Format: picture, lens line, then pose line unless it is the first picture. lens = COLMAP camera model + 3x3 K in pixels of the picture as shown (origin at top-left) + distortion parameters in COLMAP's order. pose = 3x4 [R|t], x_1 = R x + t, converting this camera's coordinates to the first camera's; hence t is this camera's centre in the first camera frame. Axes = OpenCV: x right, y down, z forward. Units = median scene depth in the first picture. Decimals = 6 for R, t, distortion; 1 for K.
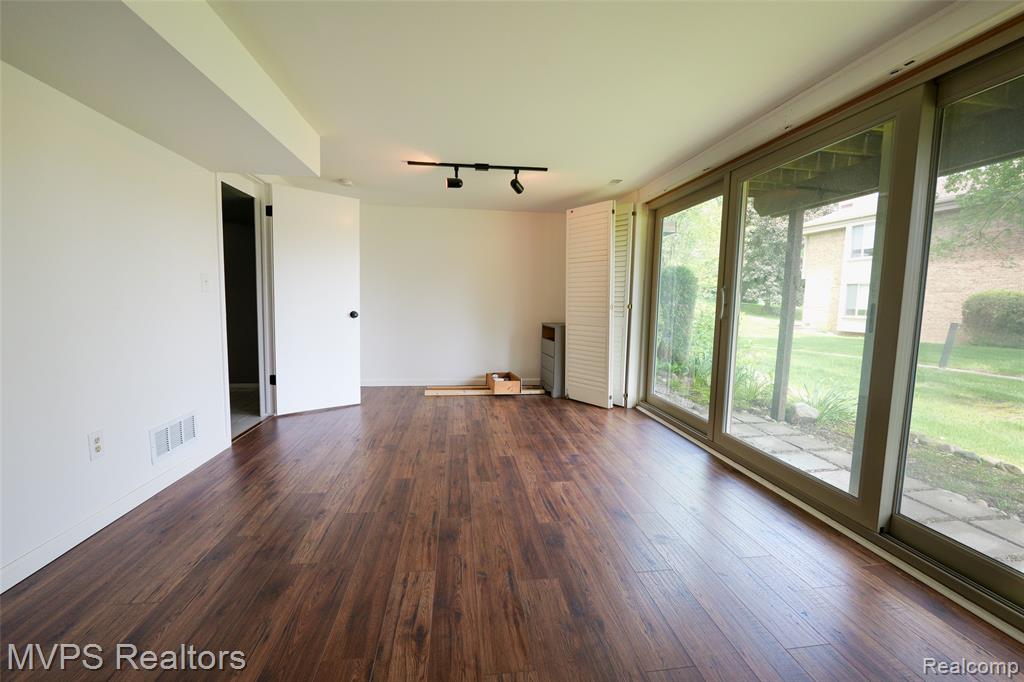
lens RADIAL K [[420.4, 0, 514.6], [0, 420.4, 338.5], [0, 0, 1]] dist [-0.004834, -0.000478]
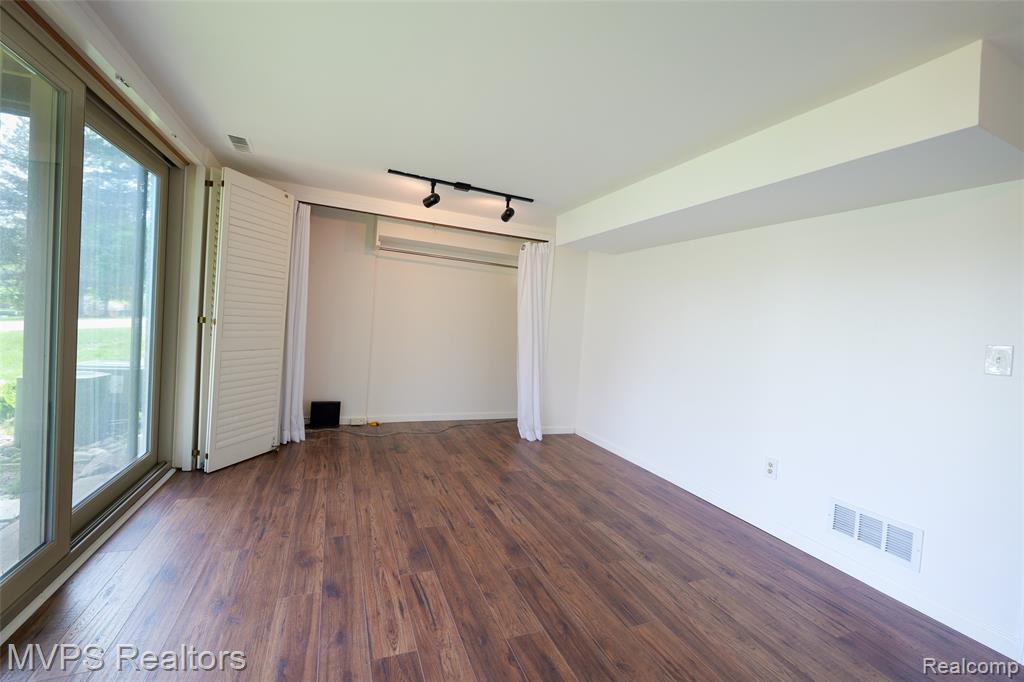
lens RADIAL K [[420.4, 0, 514.8], [0, 420.4, 340.1], [0, 0, 1]] dist [-0.004834, -0.000478]
pose [[-0.960210, -0.077422, -0.268333, 0.176534], [-0.112258, 0.986768, 0.116993, -0.204996], [0.255725, 0.142460, -0.956196, 1.883034]]
